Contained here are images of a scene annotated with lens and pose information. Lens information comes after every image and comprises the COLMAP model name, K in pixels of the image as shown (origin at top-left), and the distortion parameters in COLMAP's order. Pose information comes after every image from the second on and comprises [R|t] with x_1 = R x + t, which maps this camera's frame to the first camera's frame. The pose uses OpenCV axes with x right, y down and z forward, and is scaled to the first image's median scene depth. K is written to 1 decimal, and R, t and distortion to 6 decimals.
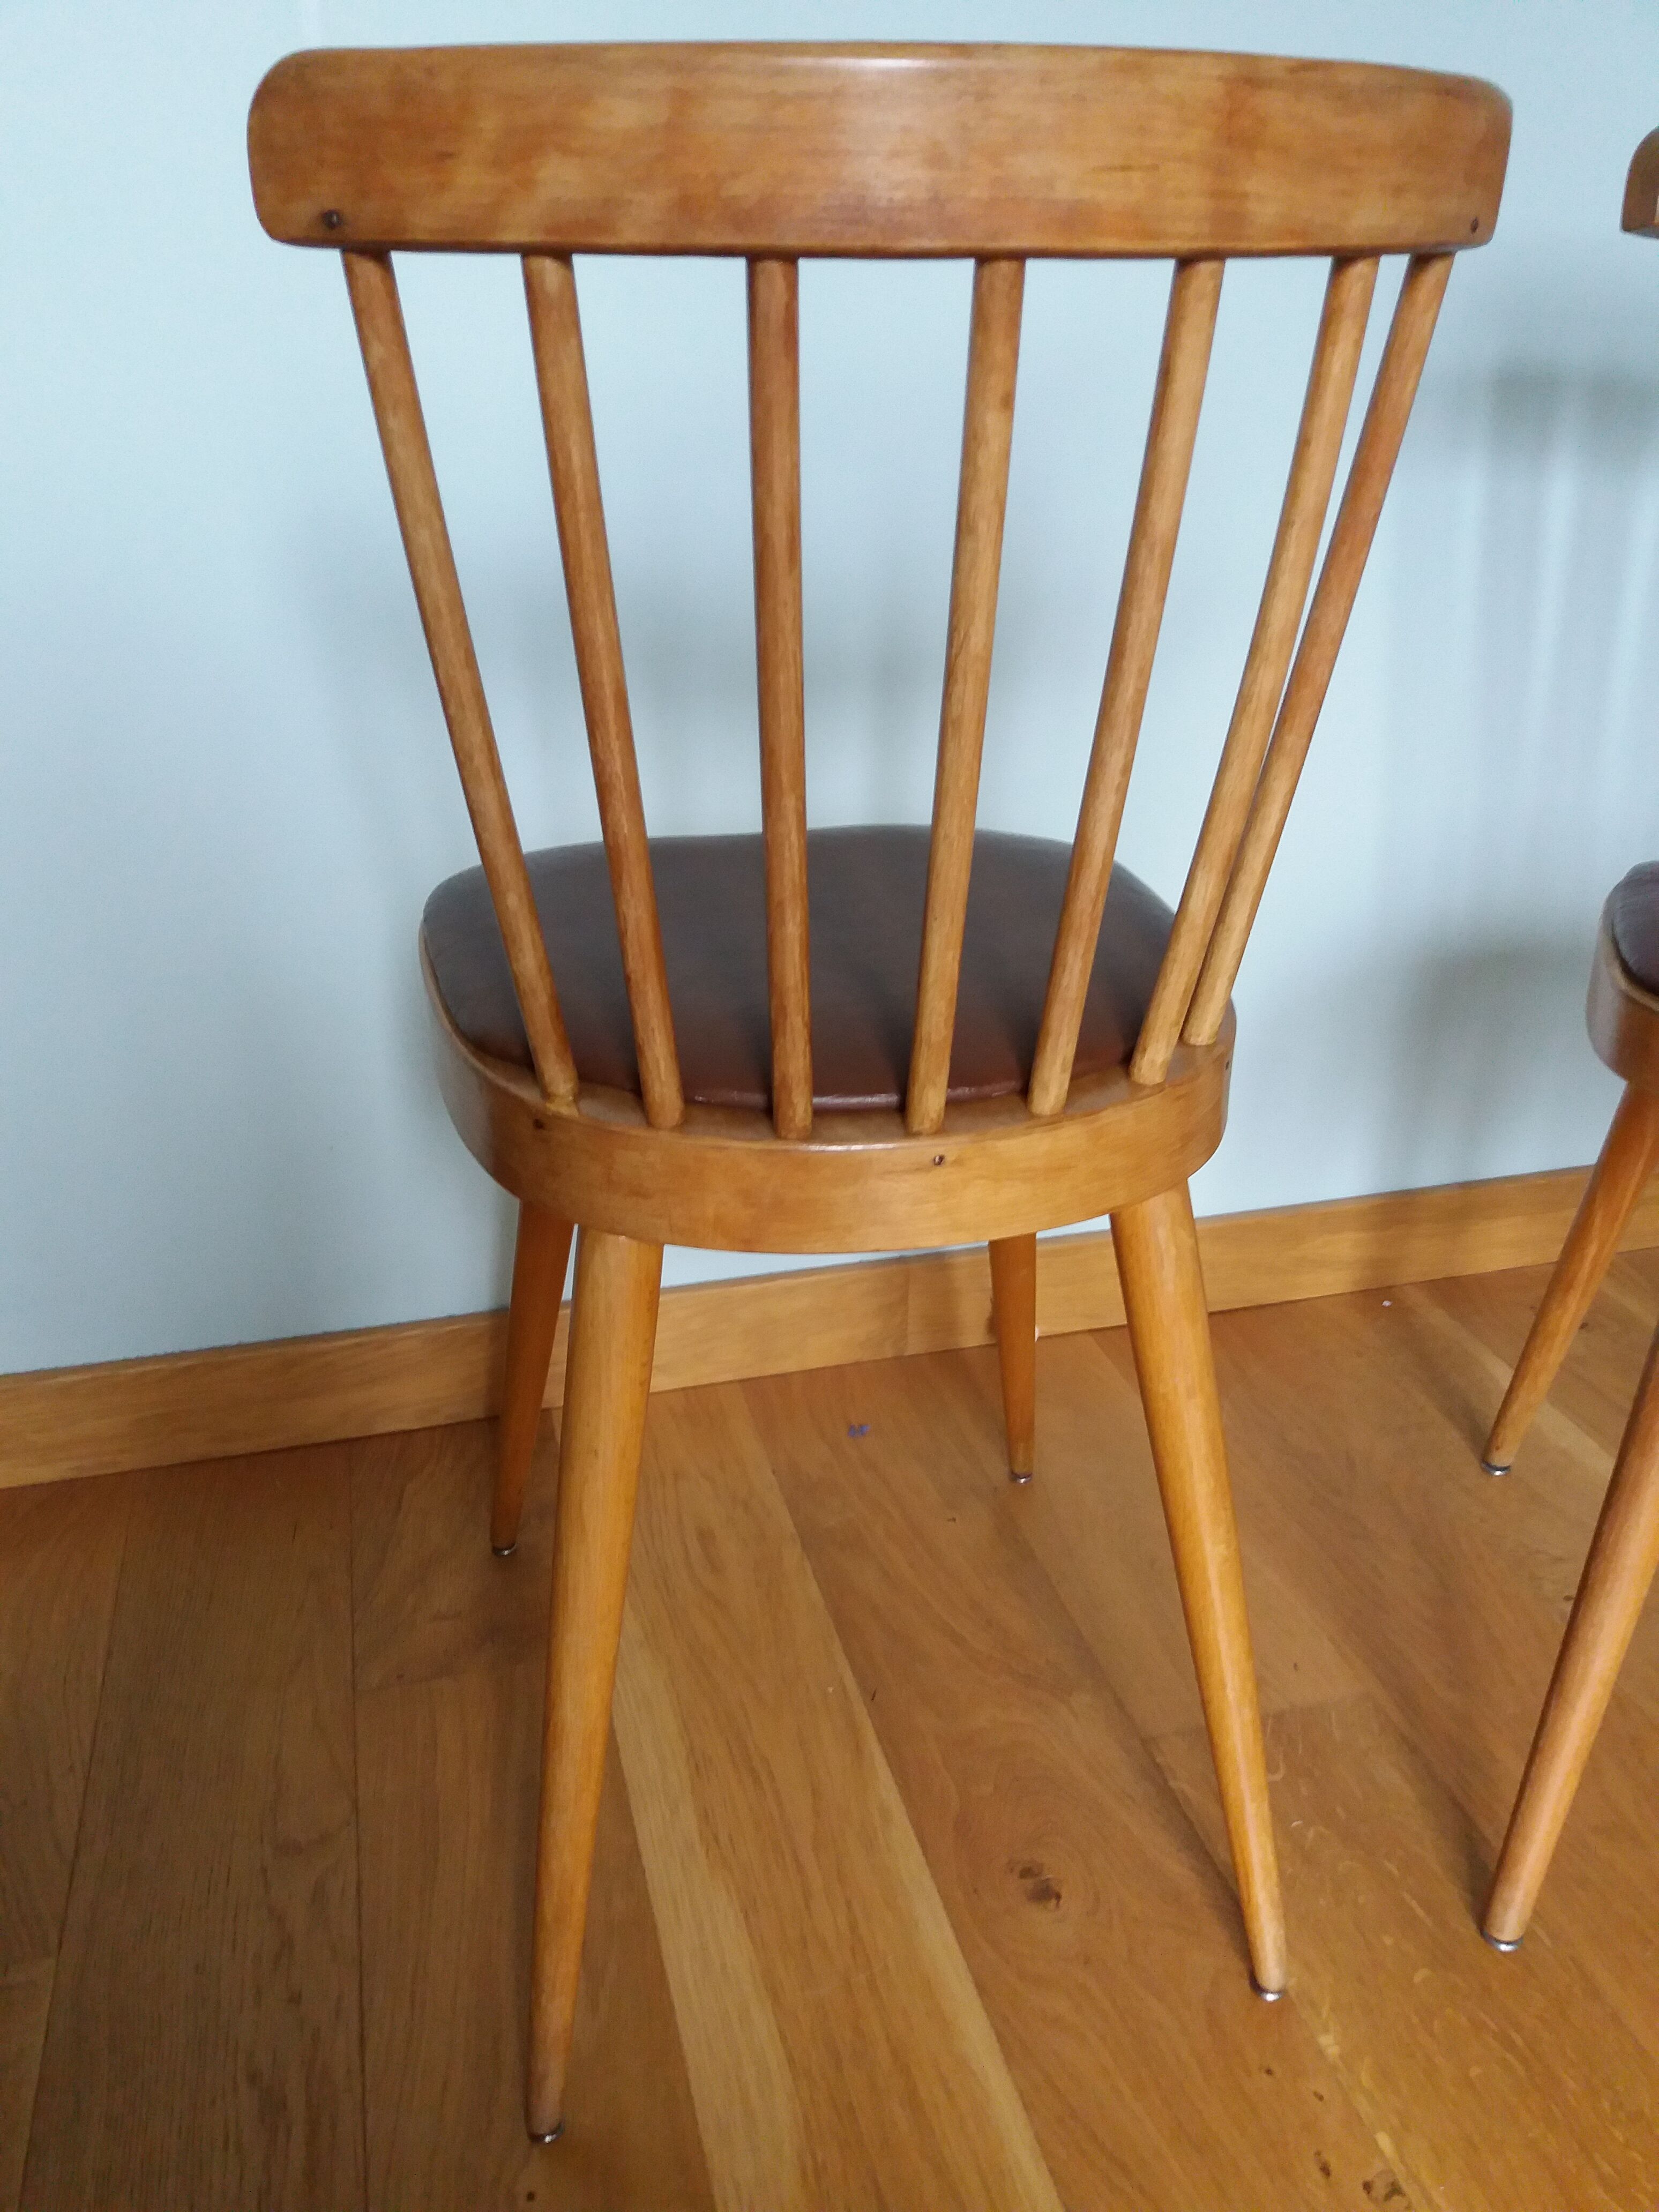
lens RADIAL K [[1812.5, 0, 833.1], [0, 1812.5, 1129.7], [0, 0, 1]] dist [0.052882, -0.066933]
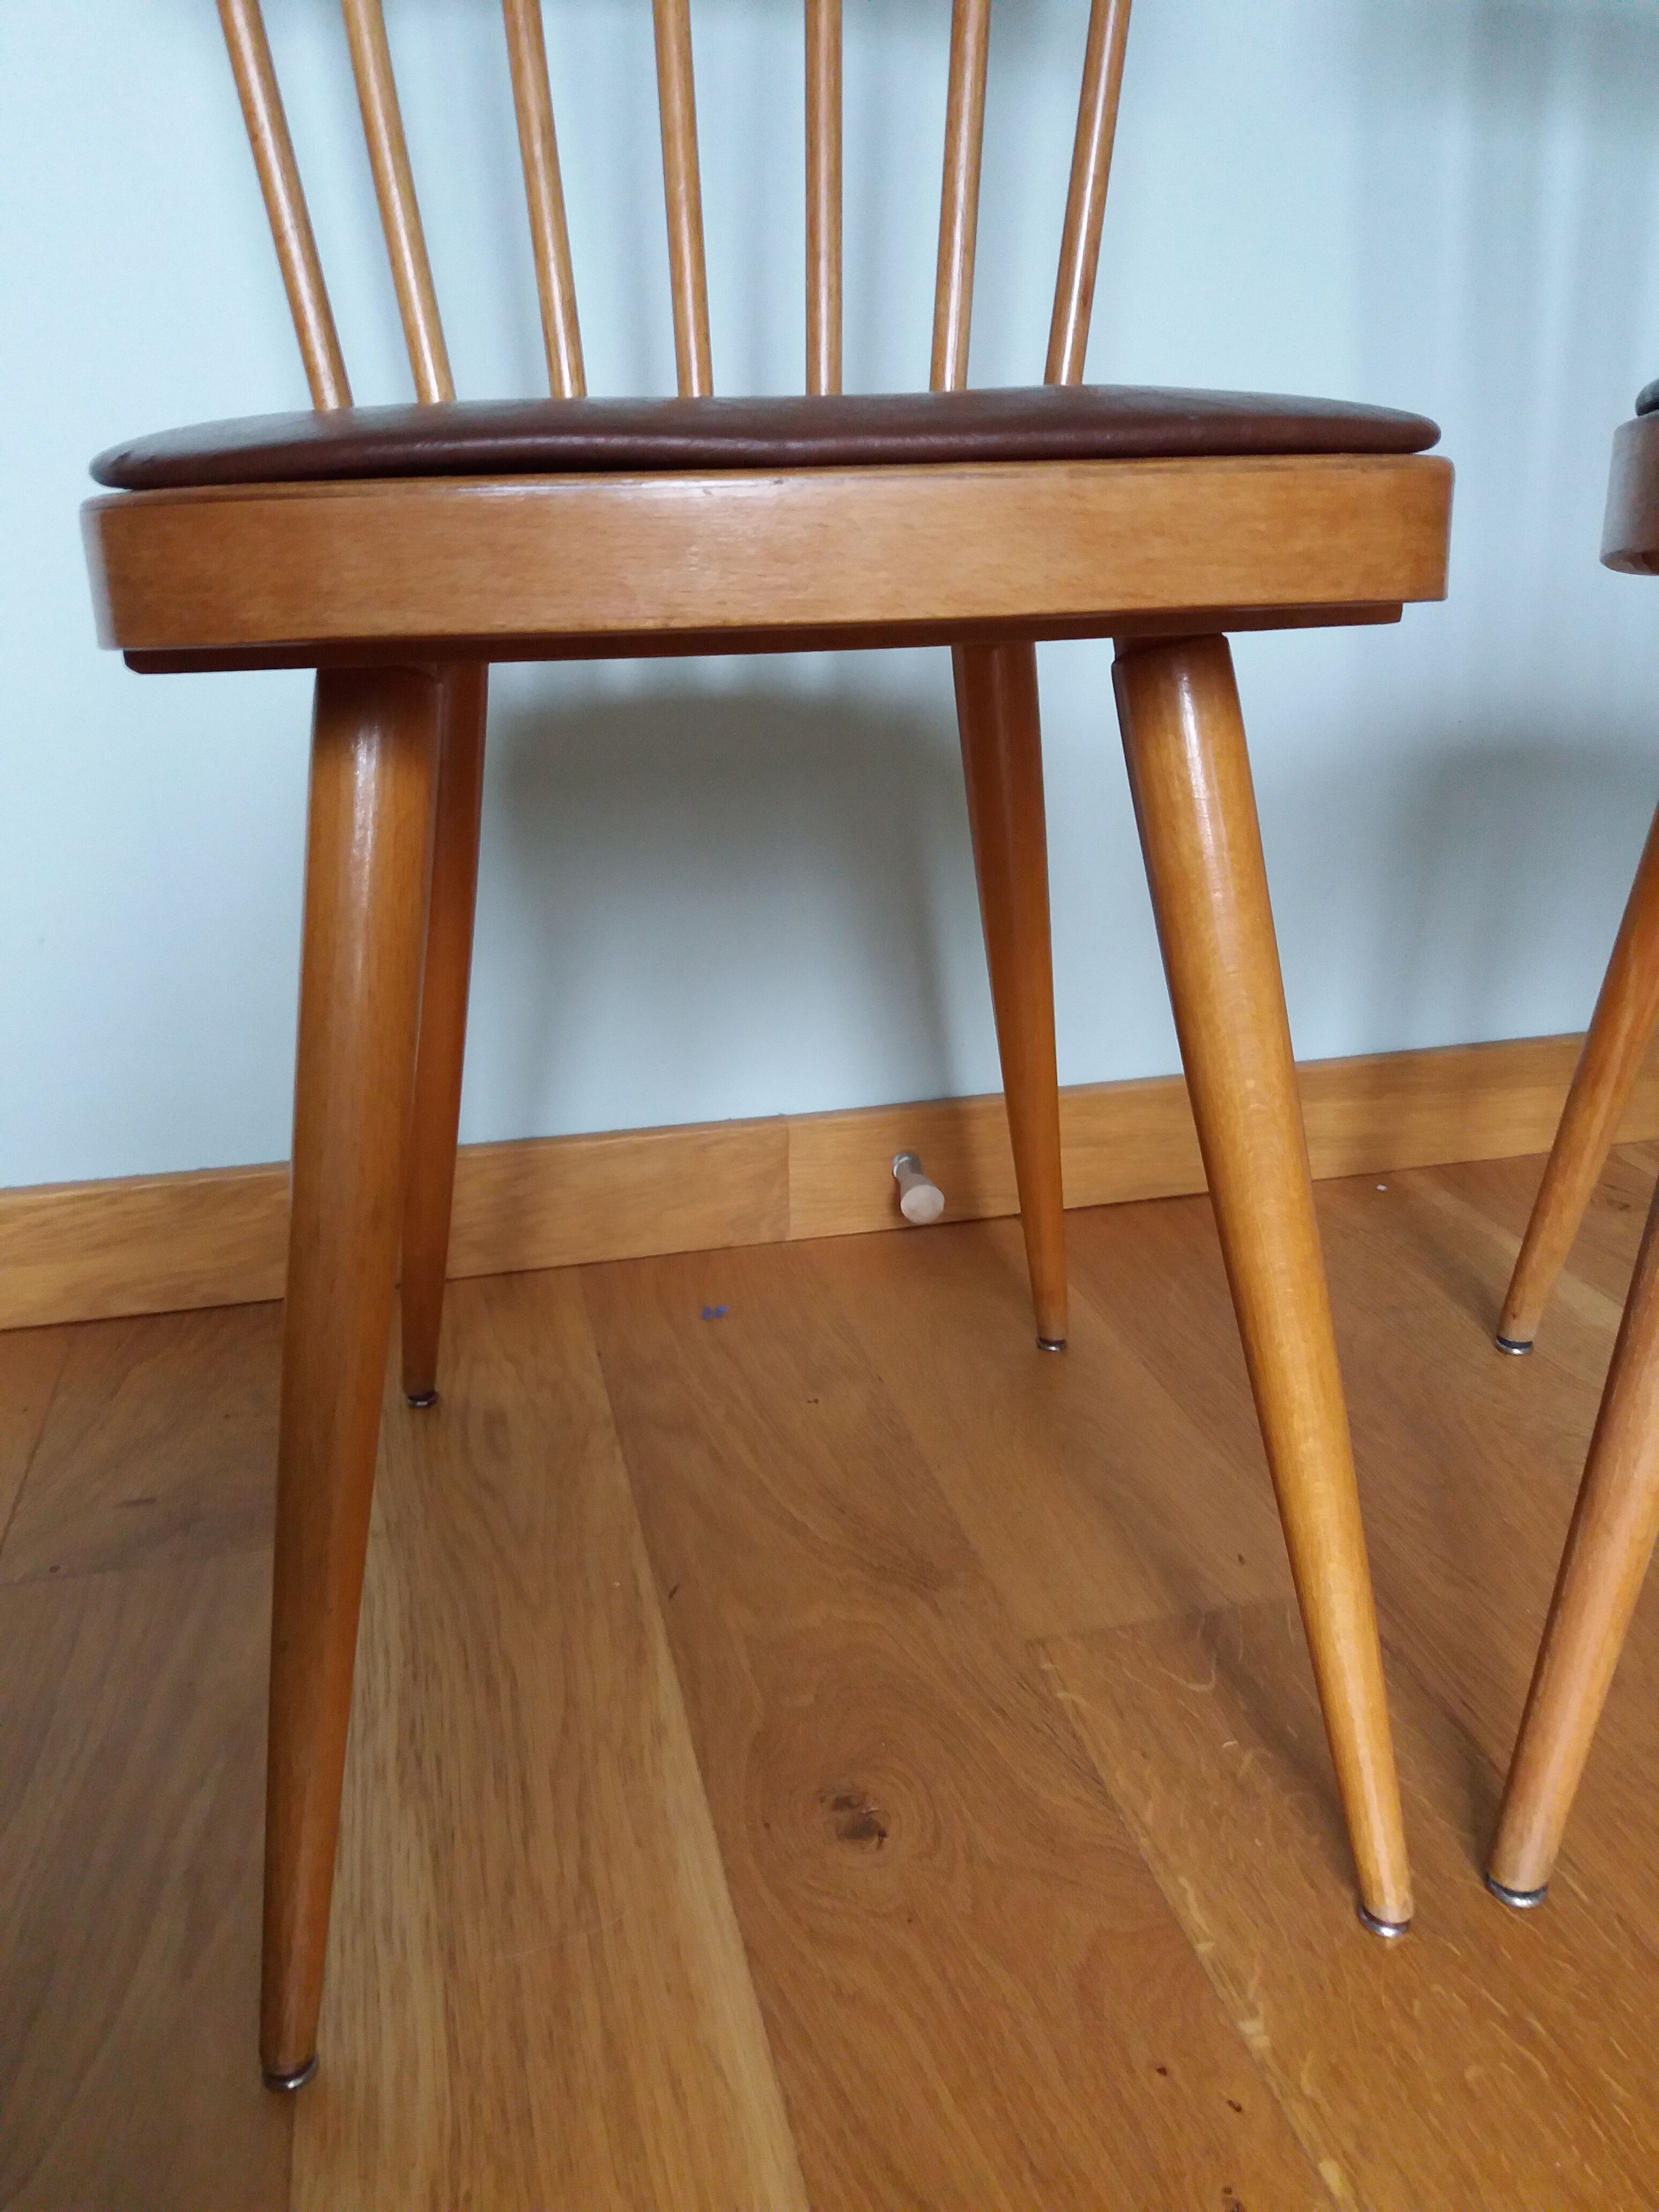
lens RADIAL K [[1806.6, 0, 839.3], [0, 1806.6, 1106.8], [0, 0, 1]] dist [0.056700, -0.075785]
pose [[0.999708, -0.002714, -0.024022, 0.122397], [0.000663, 0.996383, -0.084968, 0.197195], [0.024166, 0.084927, 0.996094, 0.272241]]
